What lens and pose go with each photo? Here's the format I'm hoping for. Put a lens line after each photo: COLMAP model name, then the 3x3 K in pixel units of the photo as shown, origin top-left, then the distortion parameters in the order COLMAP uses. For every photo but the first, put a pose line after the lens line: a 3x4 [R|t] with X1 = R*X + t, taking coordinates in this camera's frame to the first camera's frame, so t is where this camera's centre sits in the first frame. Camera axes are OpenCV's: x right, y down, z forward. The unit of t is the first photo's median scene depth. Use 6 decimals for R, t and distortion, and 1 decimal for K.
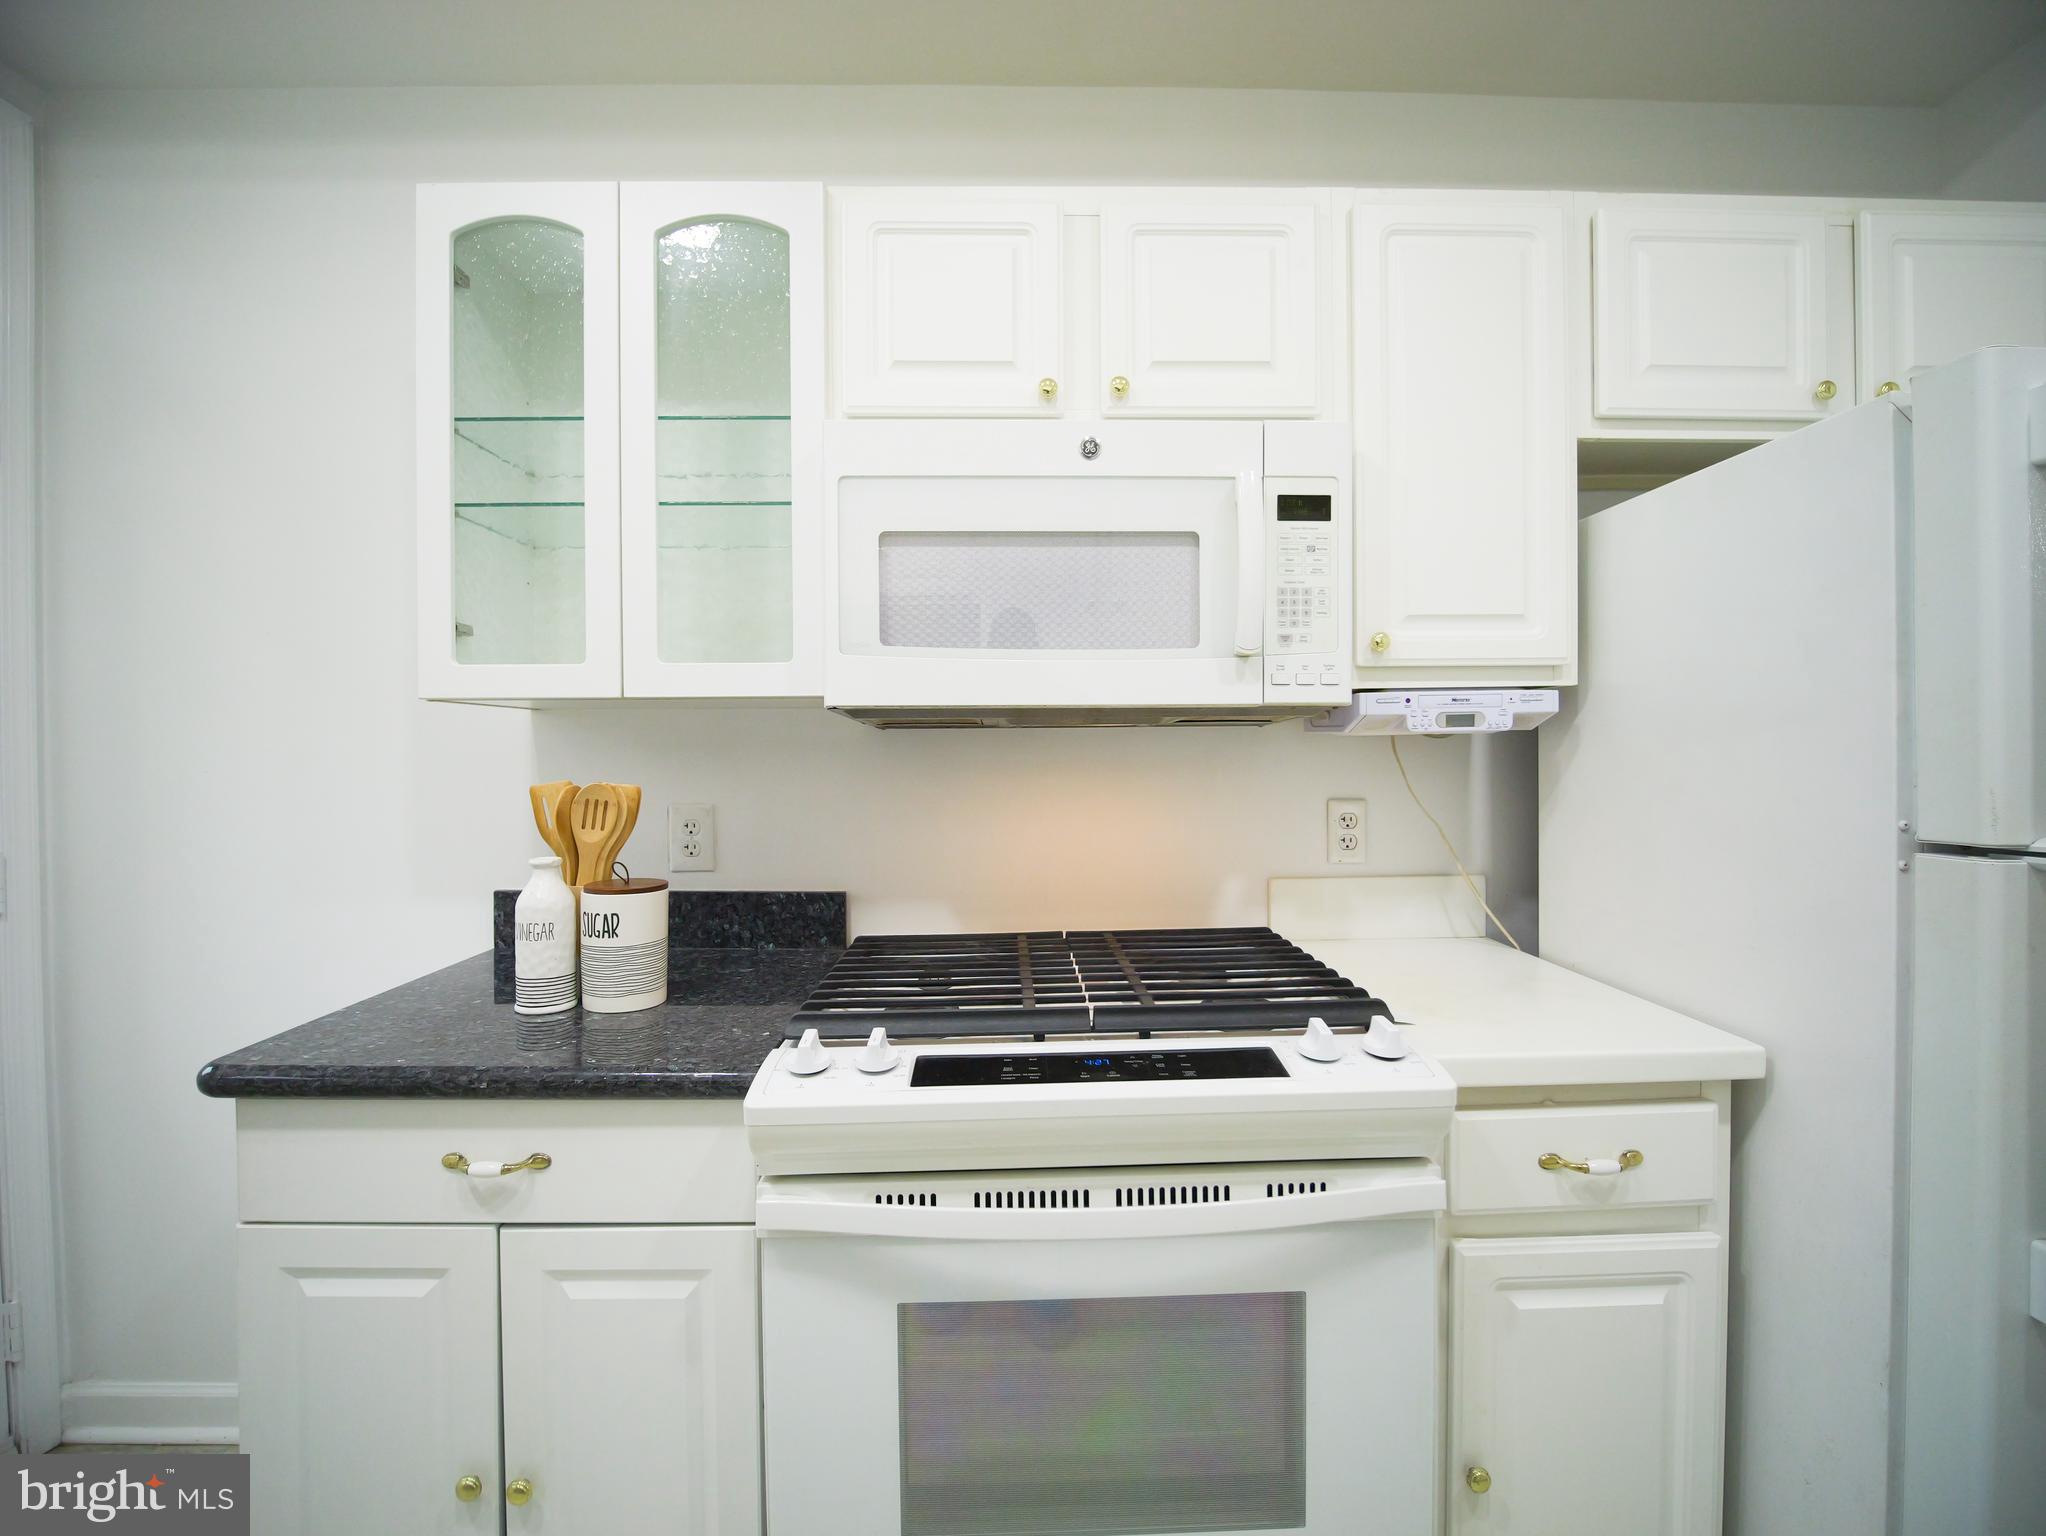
lens RADIAL K [[909.9, 0, 1026.0], [0, 909.9, 766.3], [0, 0, 1]] dist [-0.017880, -0.001617]
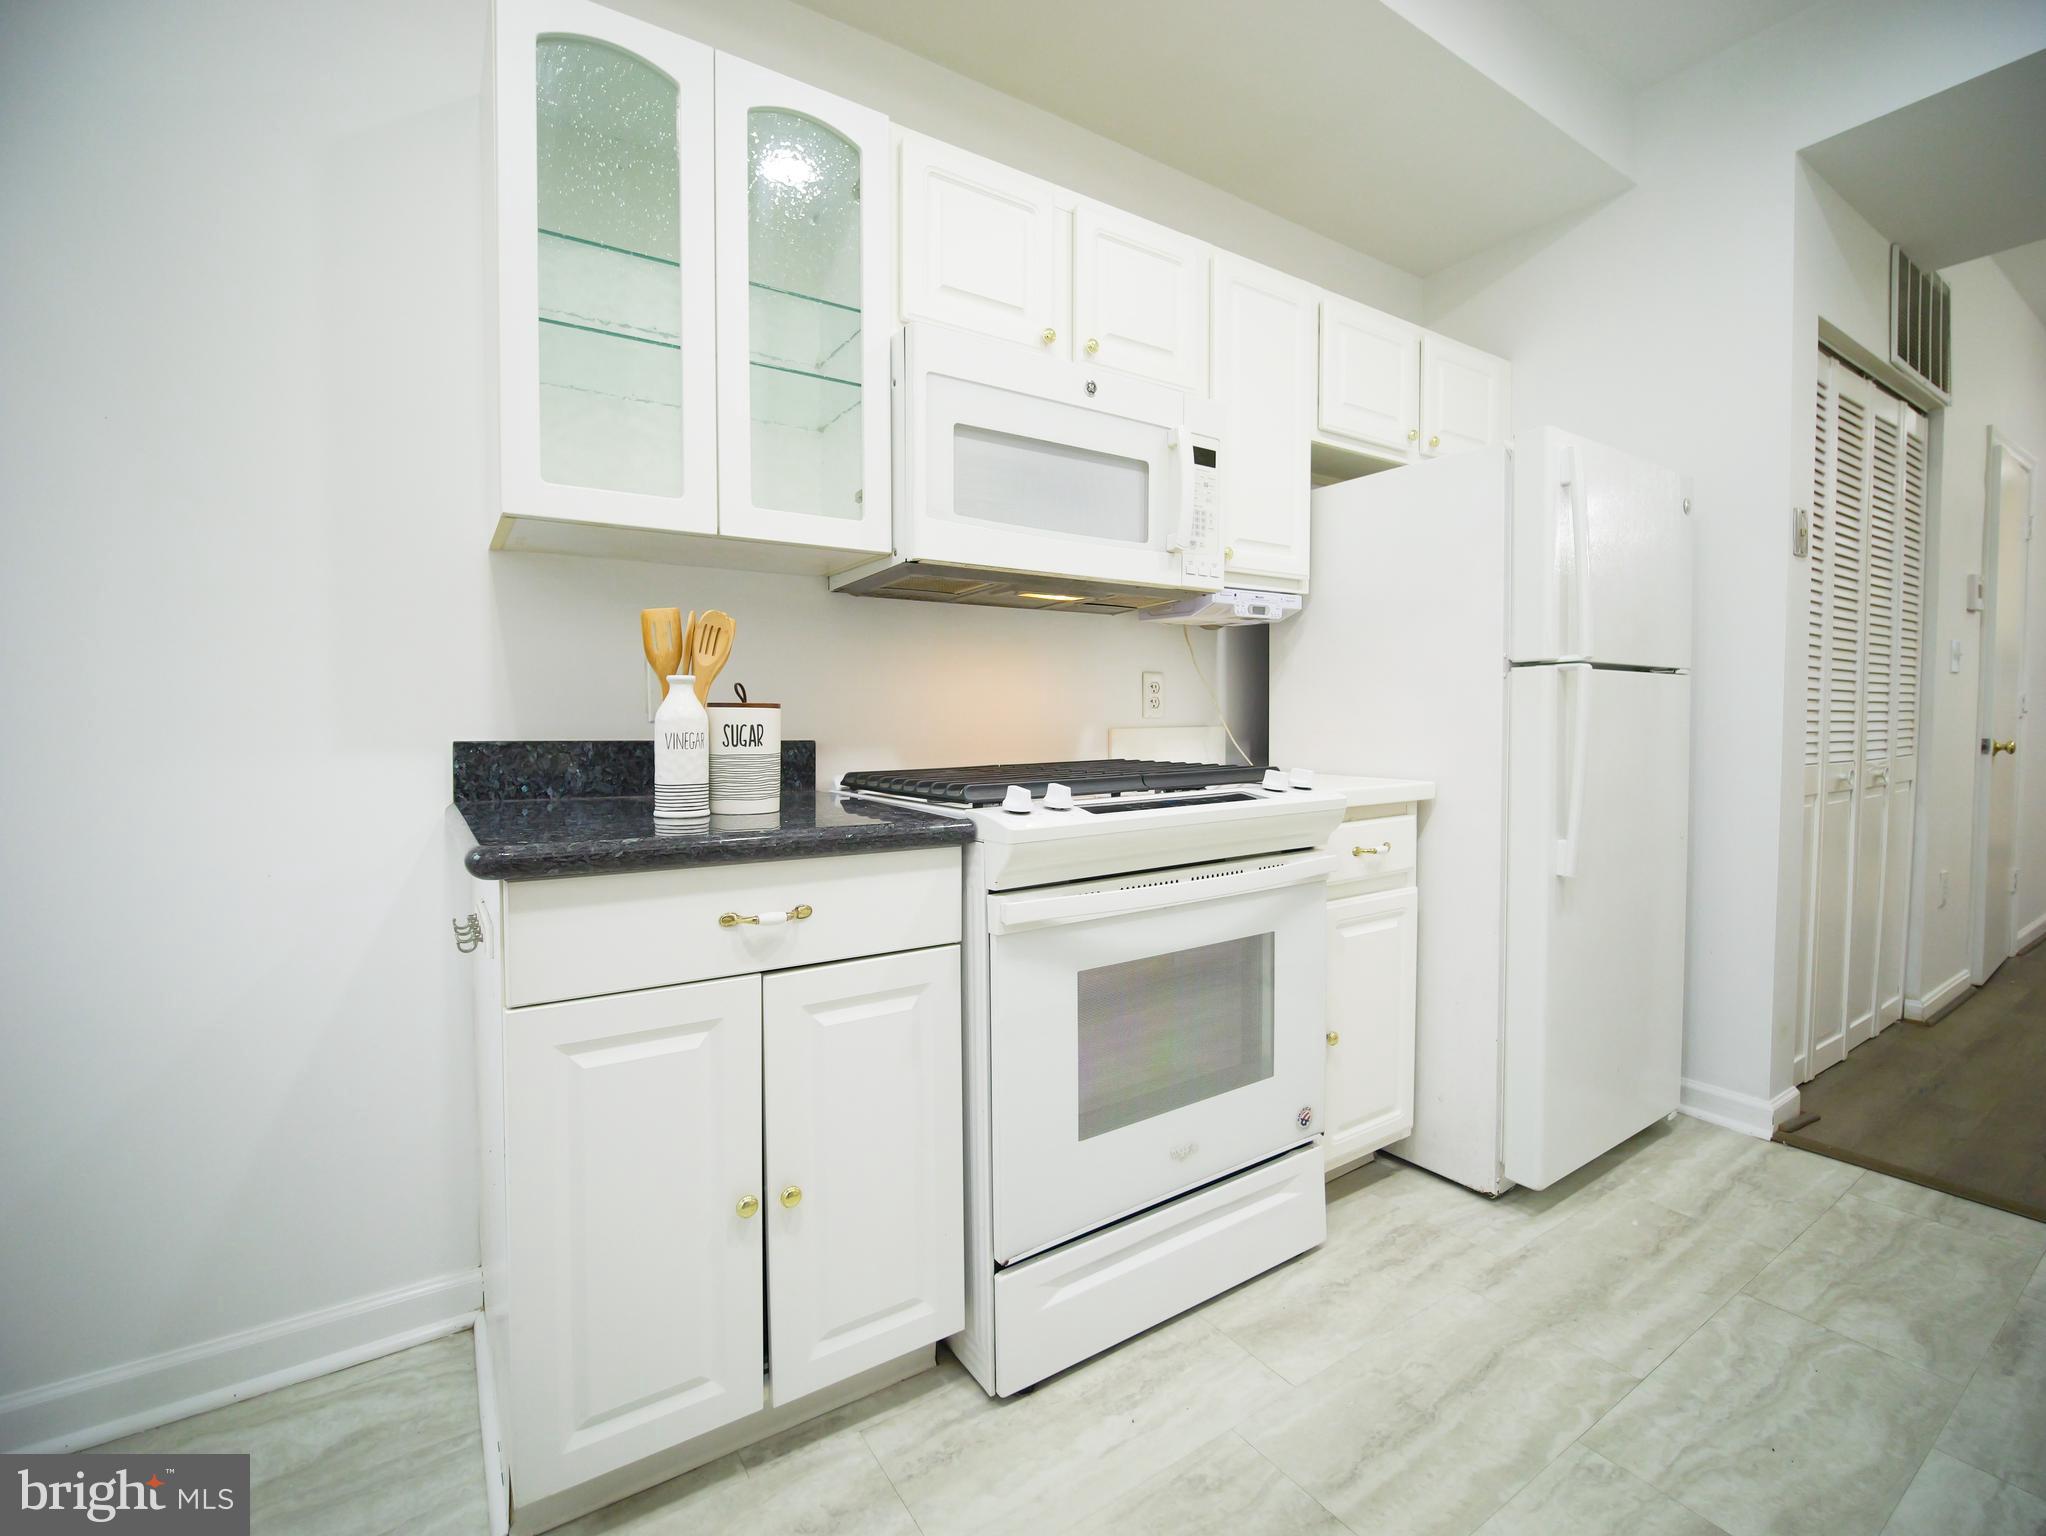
lens RADIAL K [[912.1, 0, 1031.4], [0, 912.1, 760.9], [0, 0, 1]] dist [-0.022541, 0.001204]
pose [[0.844239, -0.021500, 0.535535, -0.744025], [0.004907, 0.999463, 0.032390, 0.166138], [-0.535944, -0.024717, 0.843891, -0.125852]]
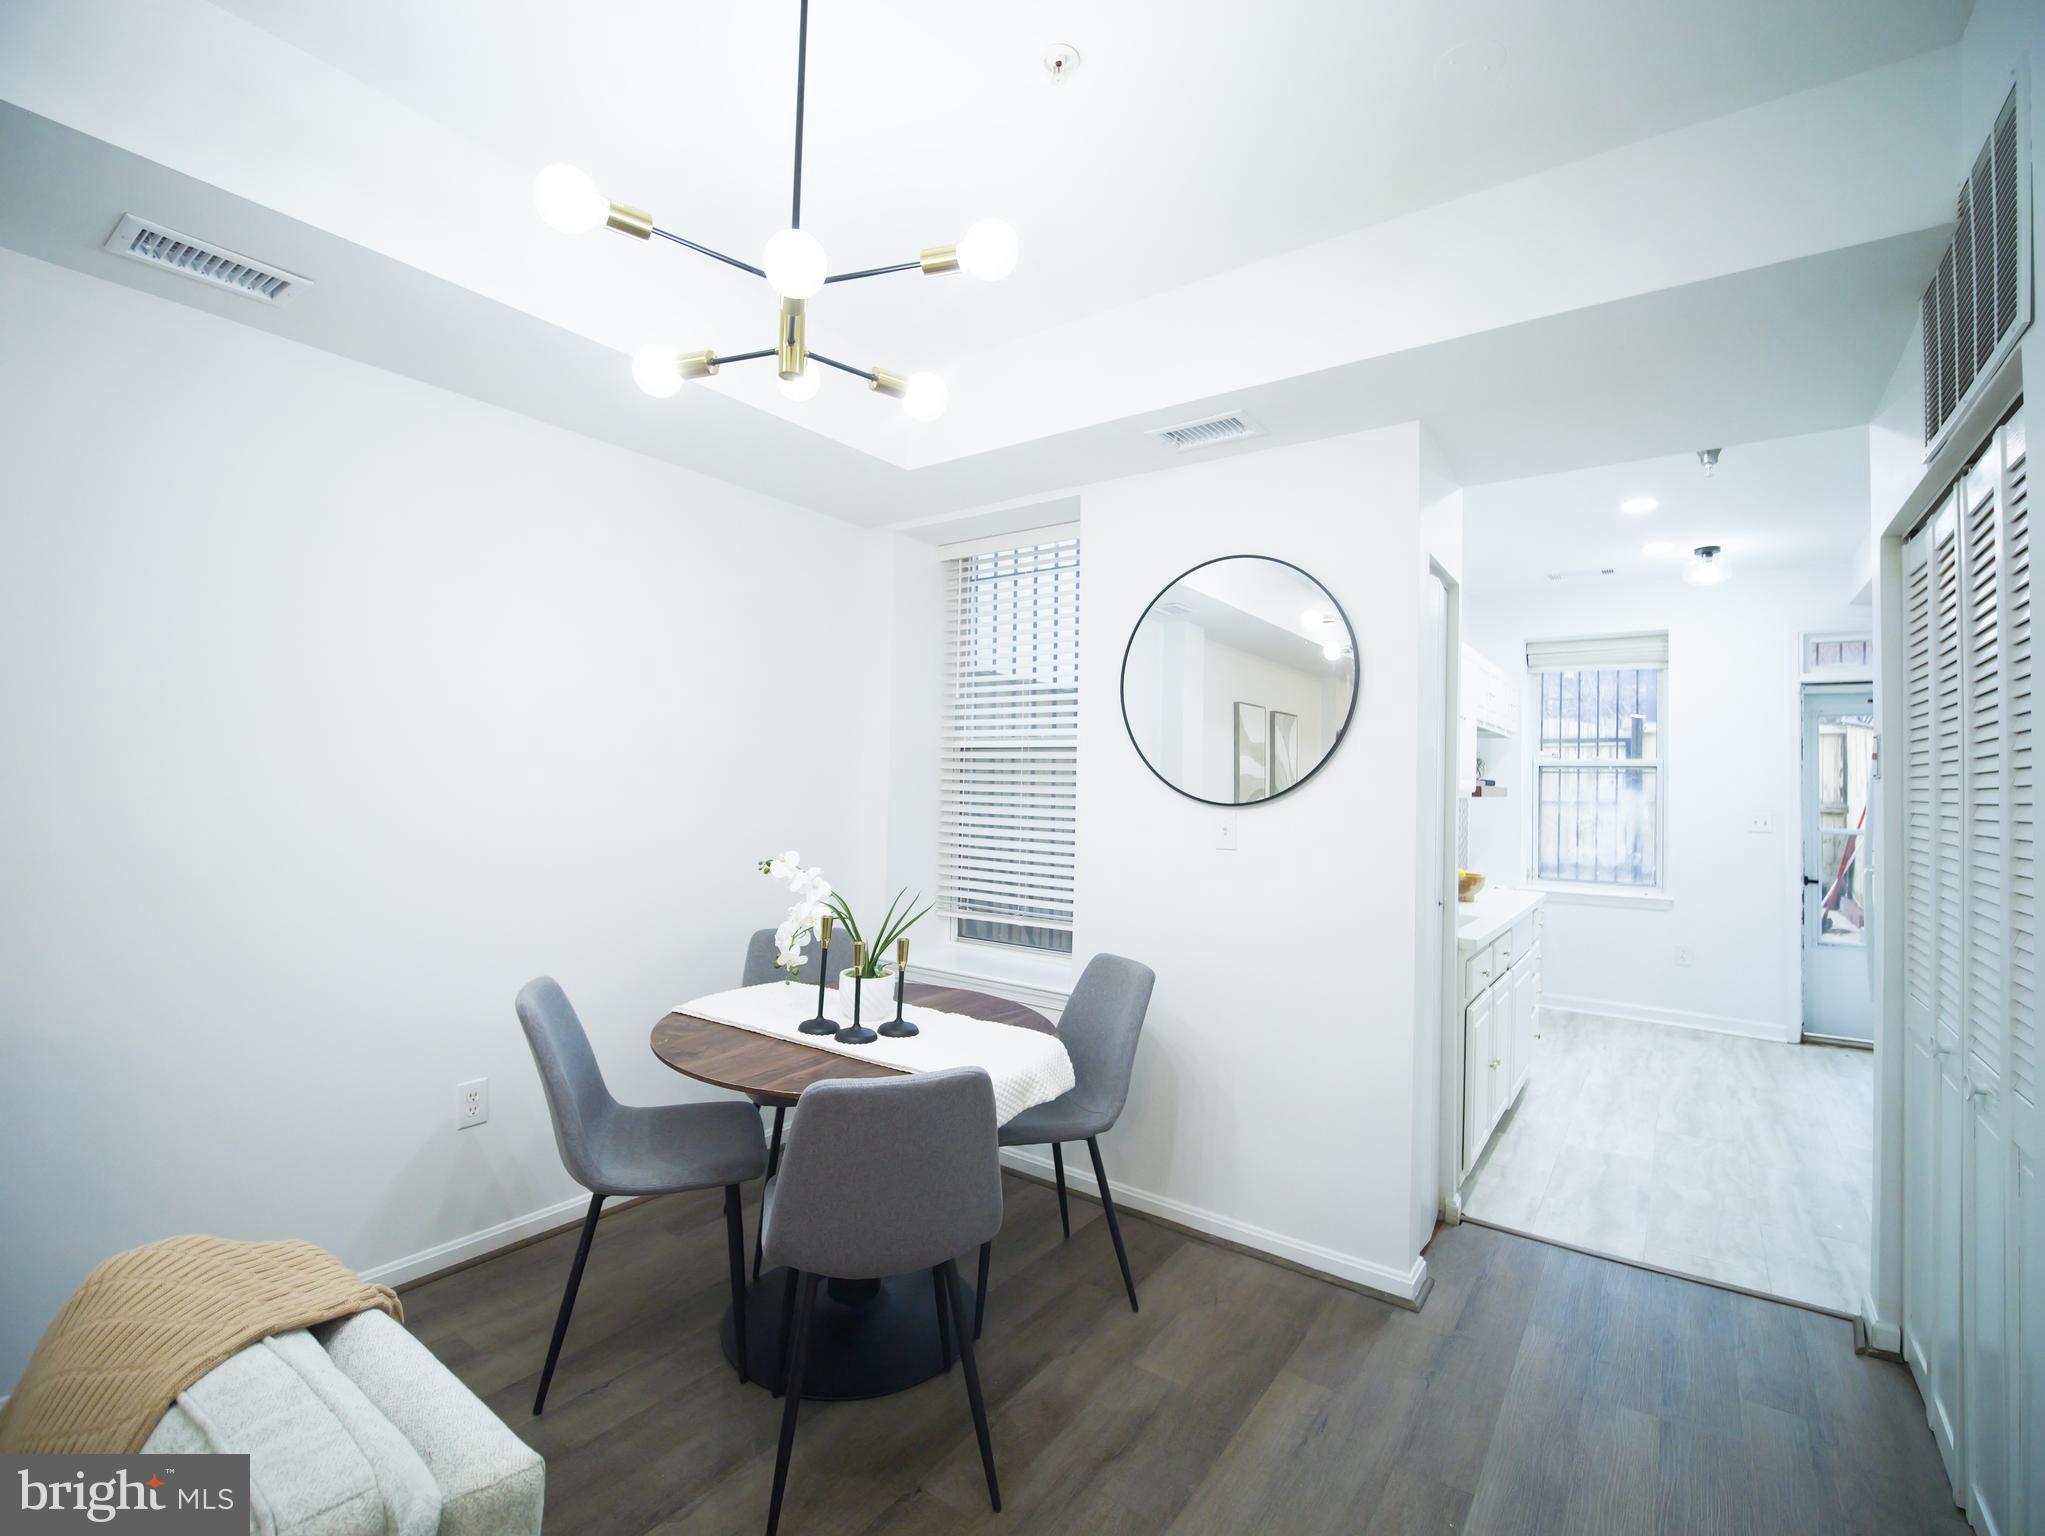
lens RADIAL K [[934.6, 0, 1044.4], [0, 934.6, 753.9], [0, 0, 1]] dist [-0.003050, -0.000455]
pose [[-0.583961, -0.030180, -0.811220, 3.970123], [-0.025313, 0.999500, -0.018963, -0.140013], [0.811387, 0.009461, -0.584433, 0.289342]]
